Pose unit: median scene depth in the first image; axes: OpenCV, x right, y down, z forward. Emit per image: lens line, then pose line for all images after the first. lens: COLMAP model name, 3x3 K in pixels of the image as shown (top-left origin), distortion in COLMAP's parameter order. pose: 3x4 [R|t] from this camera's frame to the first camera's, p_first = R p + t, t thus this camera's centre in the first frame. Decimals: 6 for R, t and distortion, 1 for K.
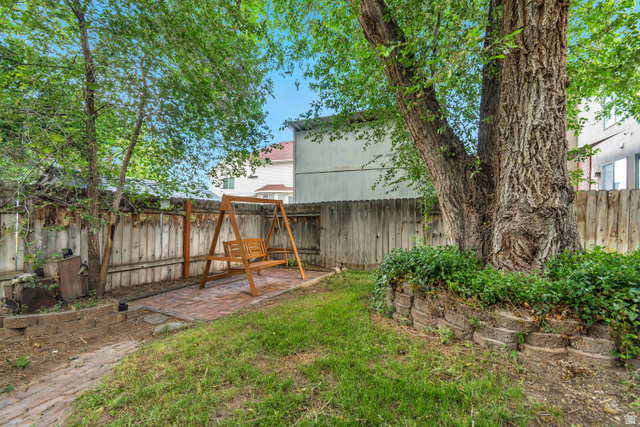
lens RADIAL K [[280.9, 0, 321.0], [0, 280.9, 215.2], [0, 0, 1]] dist [0.002270, 0.000220]
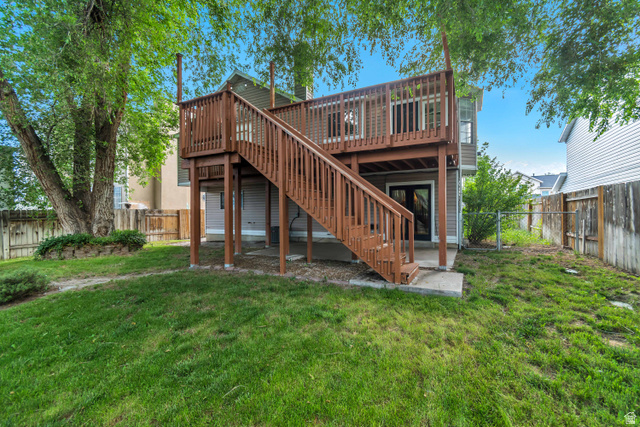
lens RADIAL K [[280.9, 0, 321.6], [0, 280.9, 214.2], [0, 0, 1]] dist [0.002270, 0.000220]
pose [[0.010575, -0.020974, 0.999724, -2.733647], [0.004581, 0.999771, 0.020927, -0.153911], [-0.999934, 0.004359, 0.010668, -1.742880]]
